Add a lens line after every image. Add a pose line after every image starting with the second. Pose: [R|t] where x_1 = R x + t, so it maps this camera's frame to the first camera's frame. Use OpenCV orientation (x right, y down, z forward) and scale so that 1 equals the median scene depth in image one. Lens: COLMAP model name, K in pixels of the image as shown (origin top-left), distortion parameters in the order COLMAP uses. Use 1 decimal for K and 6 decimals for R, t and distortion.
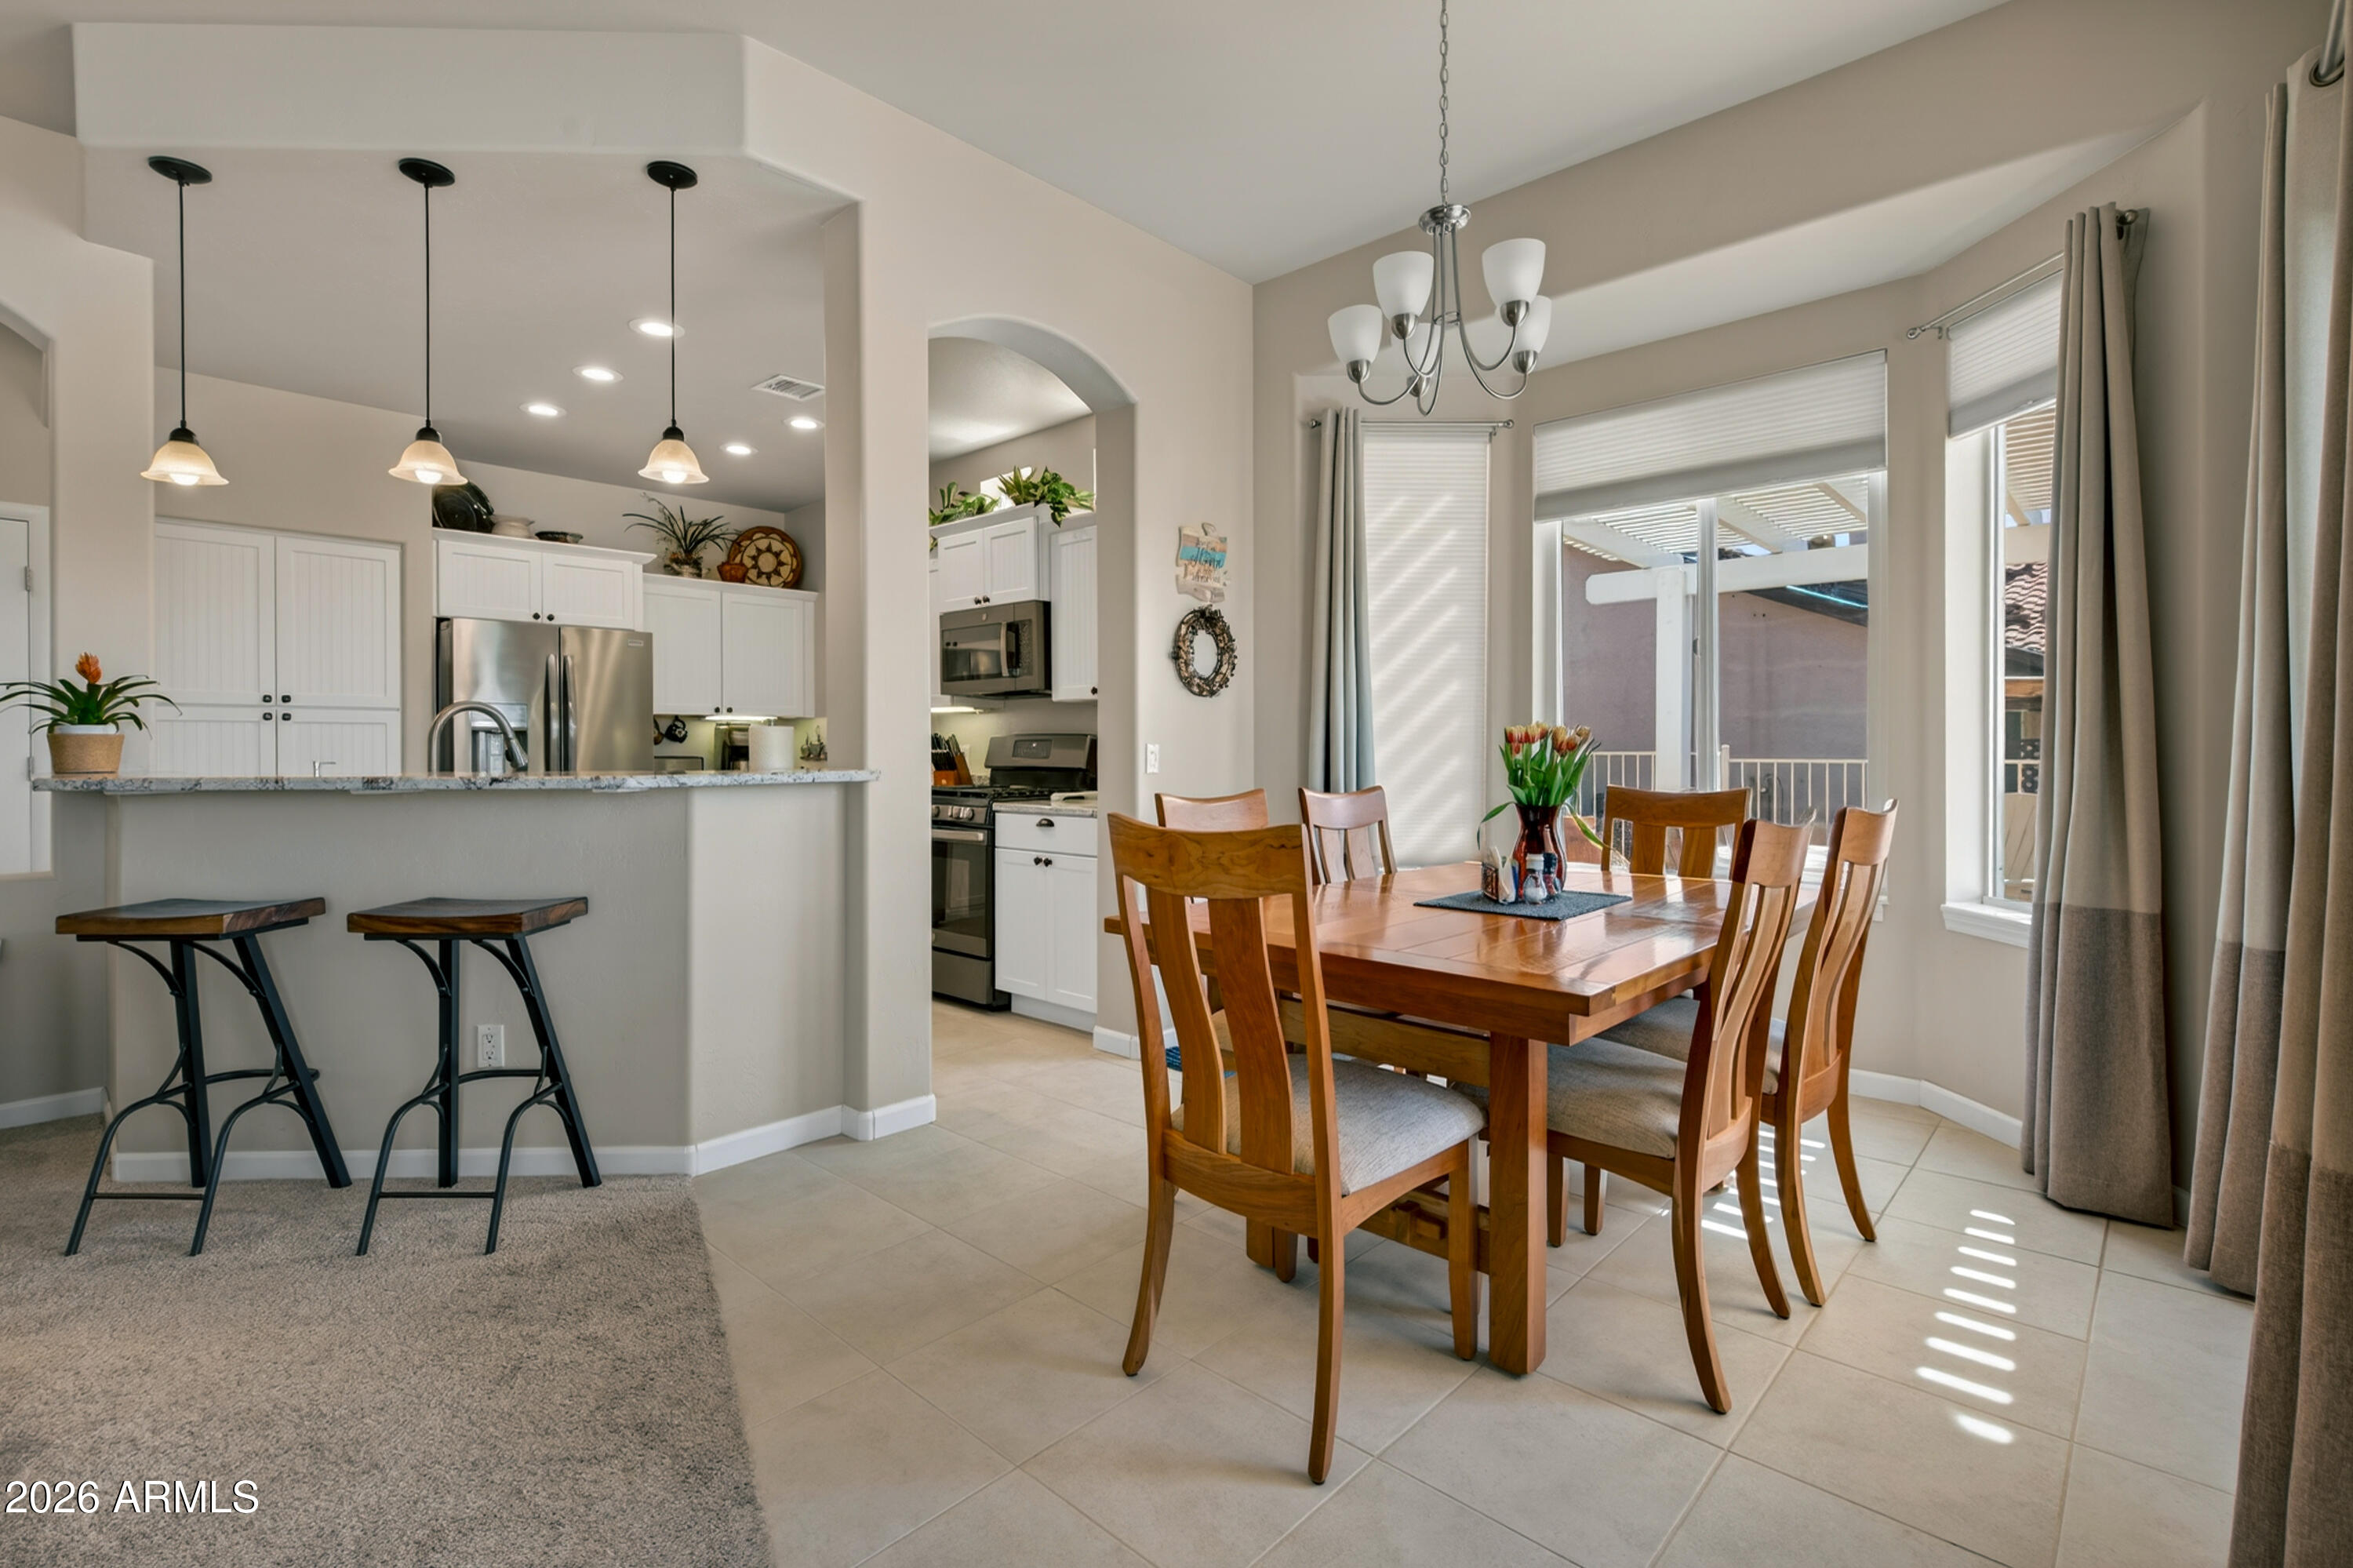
lens RADIAL K [[1065.5, 0, 1178.1], [0, 1065.5, 757.4], [0, 0, 1]] dist [0.000025, -0.000406]
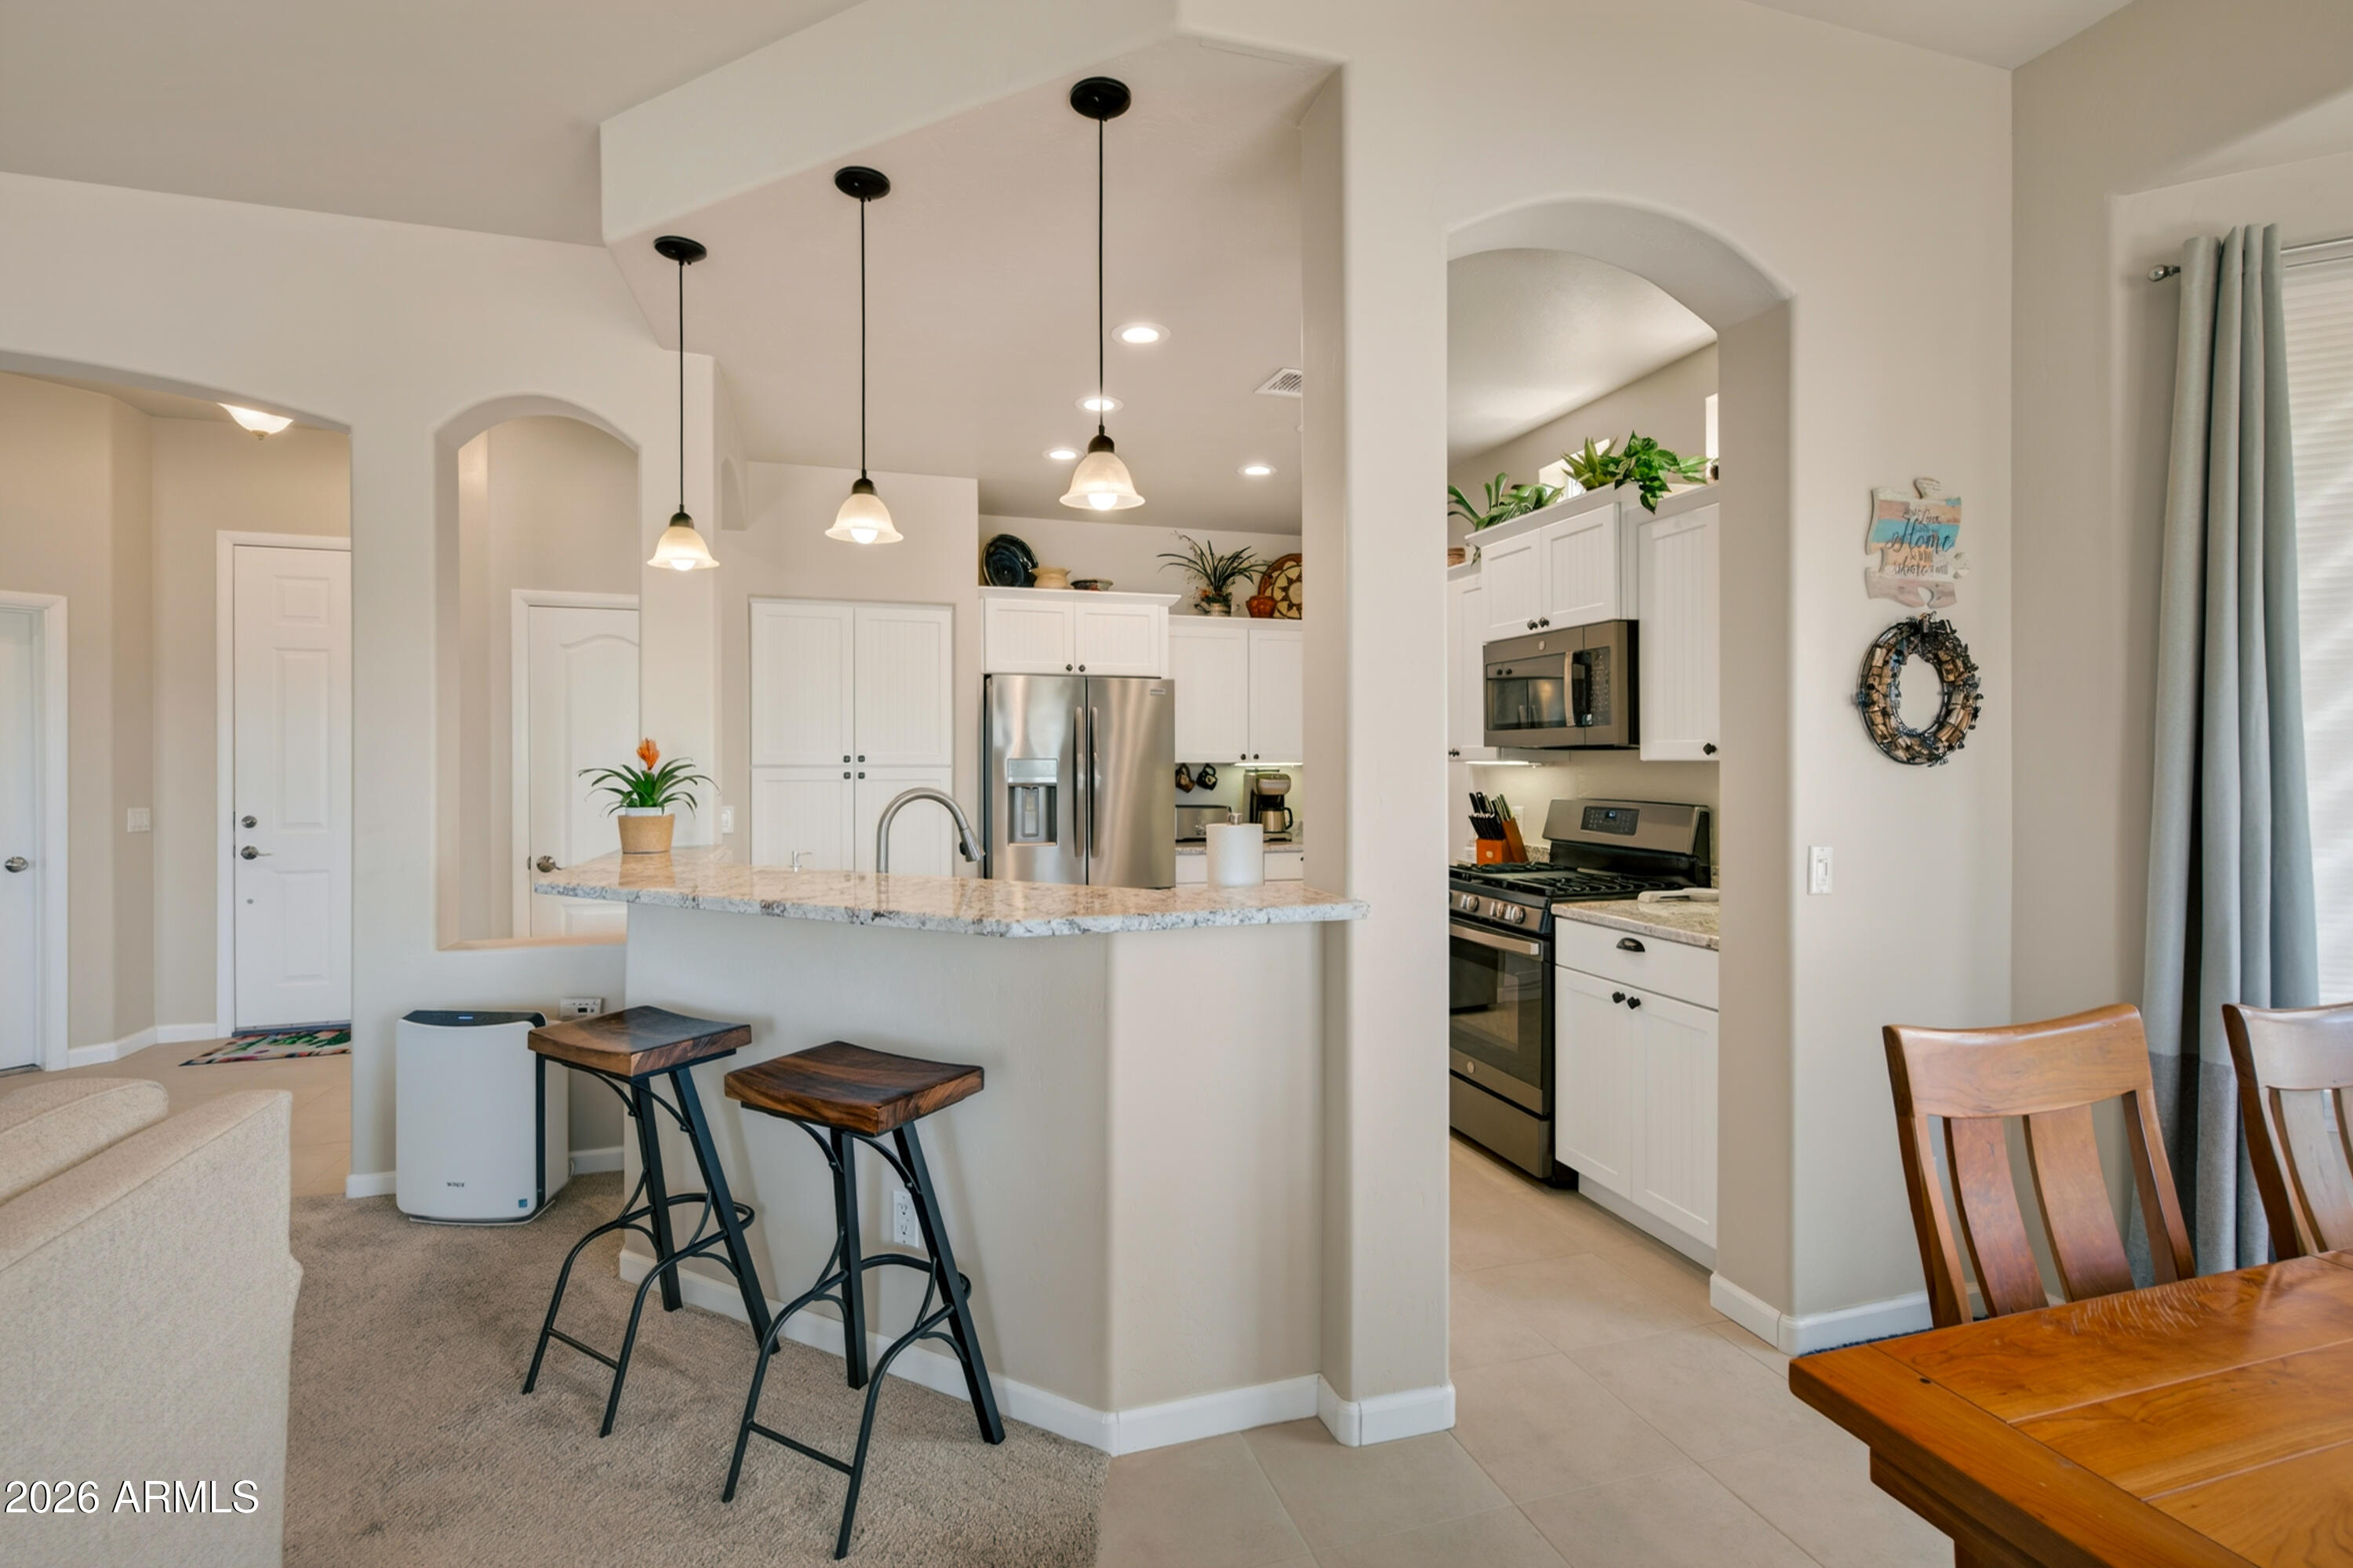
lens RADIAL K [[1059.0, 0, 1171.7], [0, 1059.0, 764.0], [0, 0, 1]] dist [0.007476, -0.000380]
pose [[0.865123, 0.002399, -0.501554, -0.035317], [-0.005035, 0.999980, -0.003901, -0.047890], [0.501534, 0.005901, 0.865118, 0.240465]]
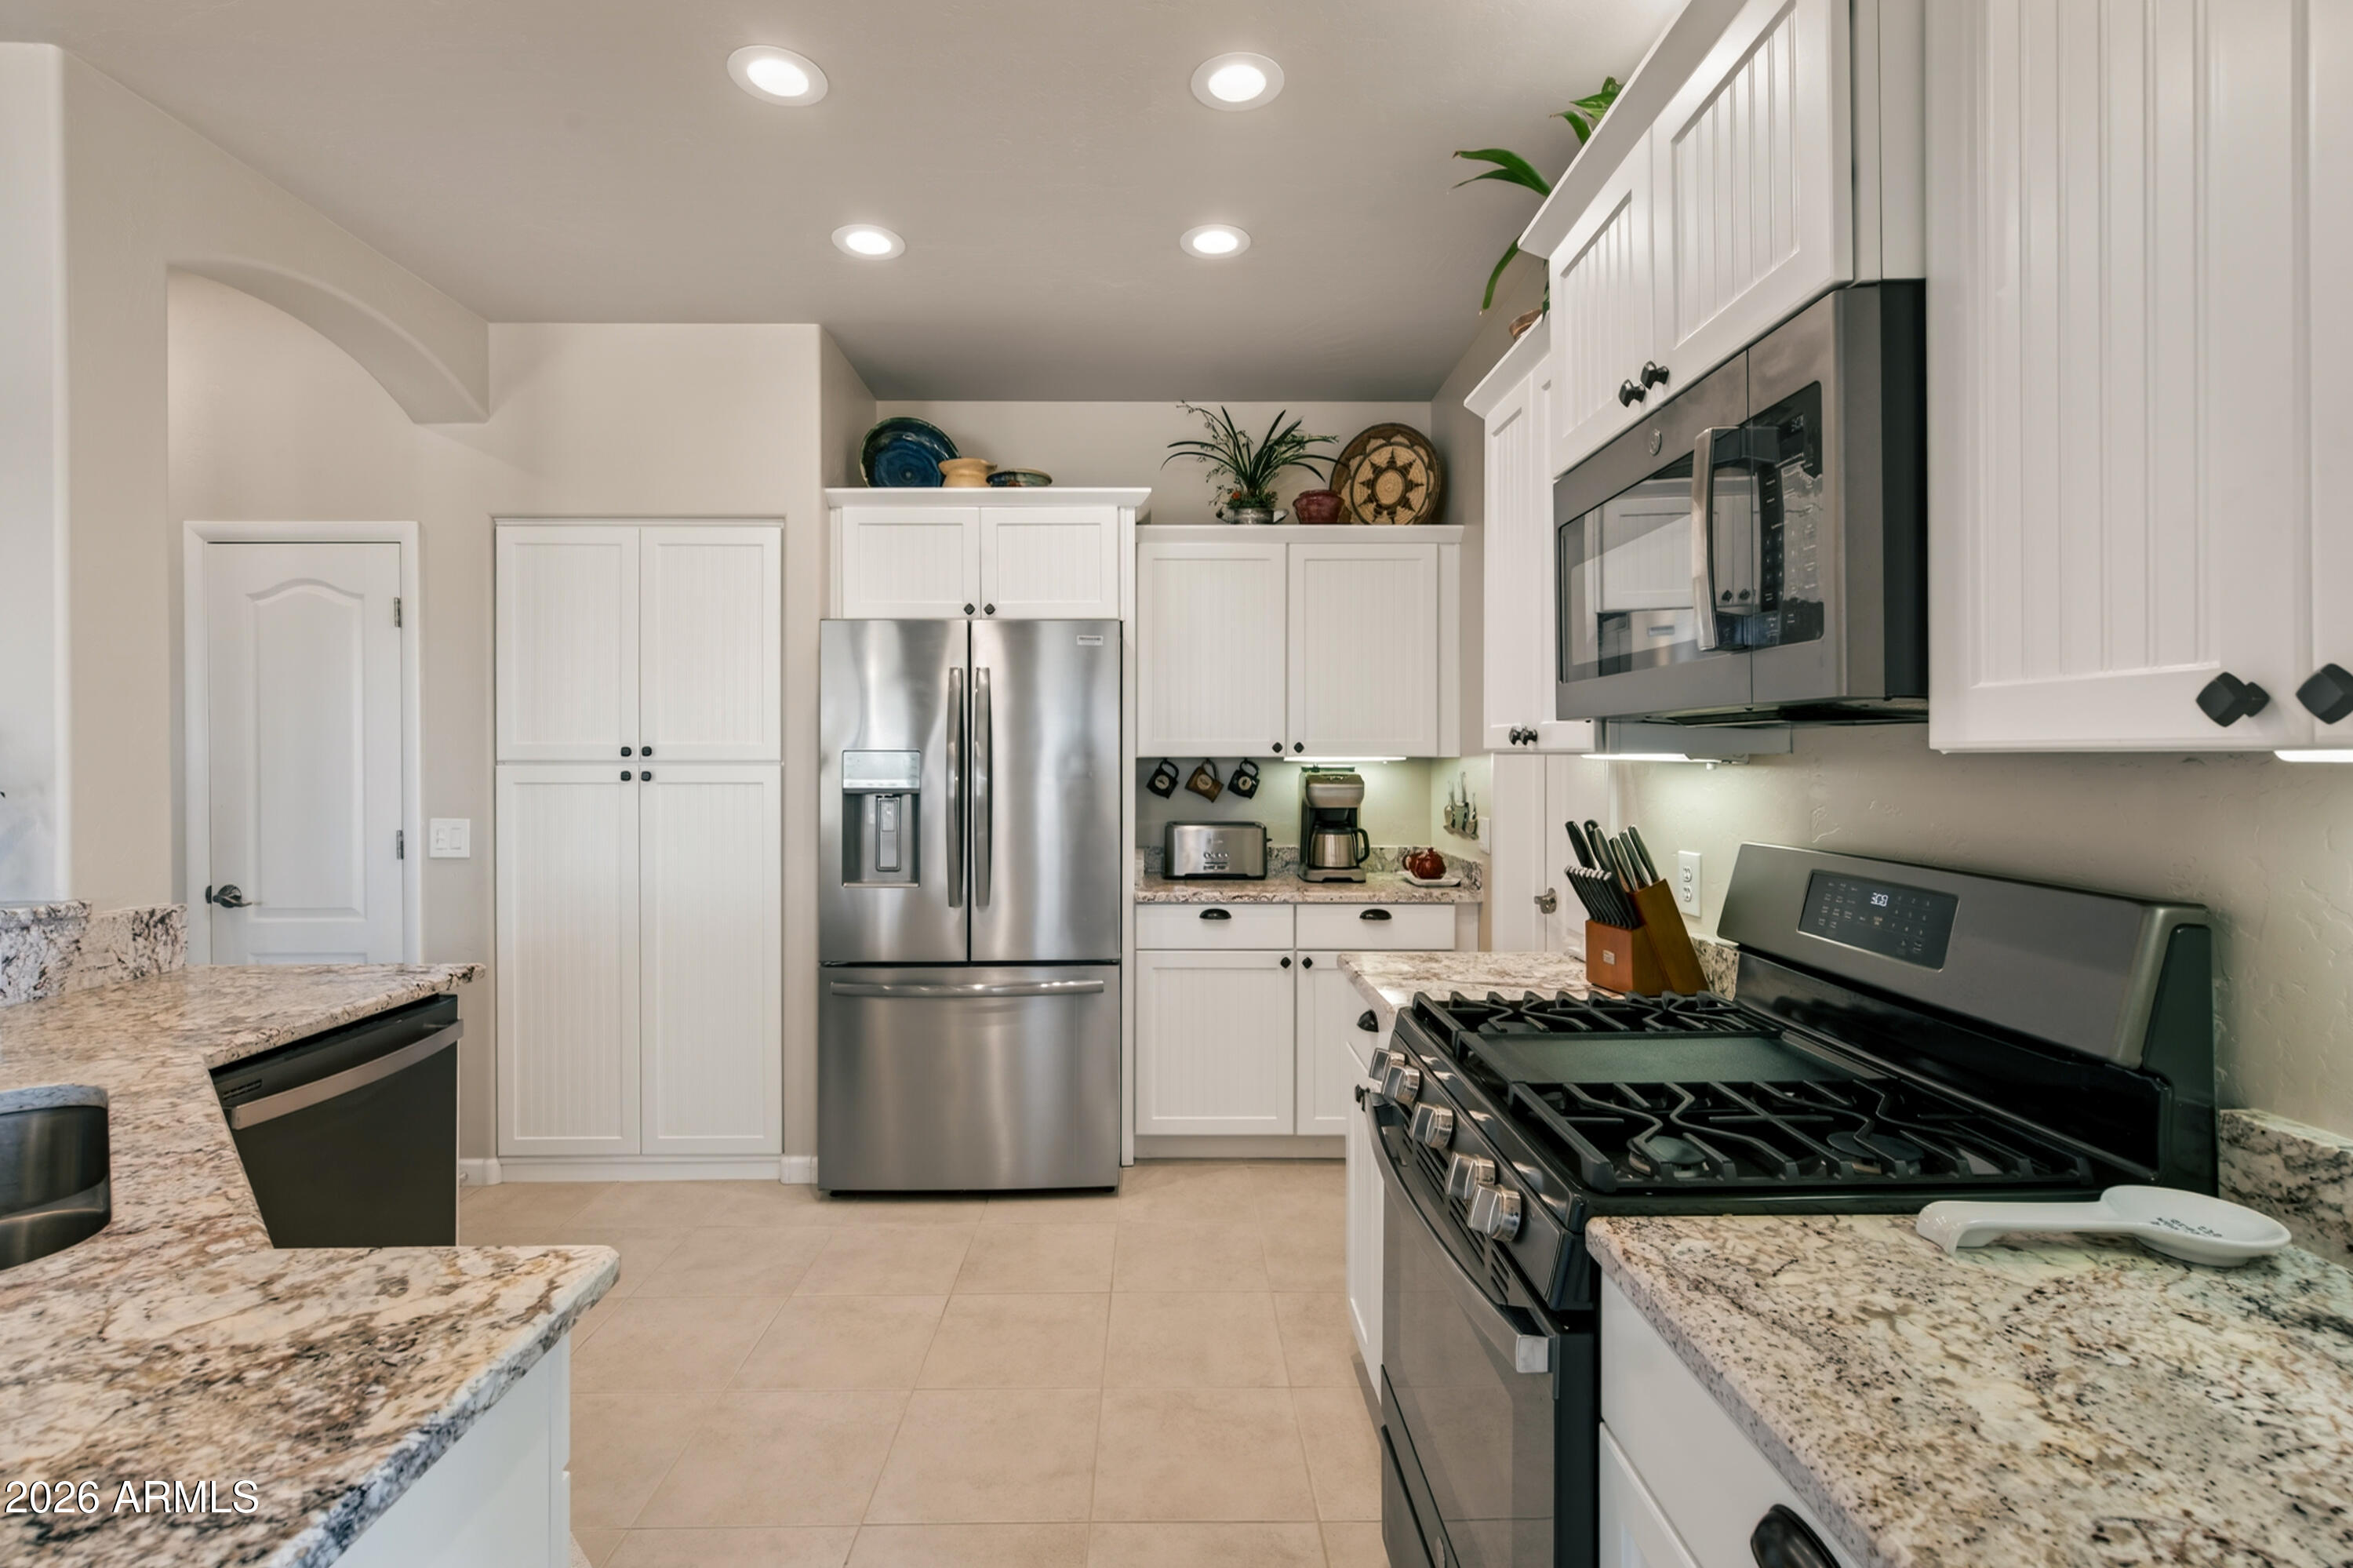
lens RADIAL K [[1065.5, 0, 1178.1], [0, 1065.5, 757.4], [0, 0, 1]] dist [0.000025, -0.000406]
pose [[0.692989, 0.001991, -0.720945, -0.072403], [-0.005567, 0.999981, -0.002589, -0.051825], [0.720926, 0.005807, 0.692987, 0.773492]]
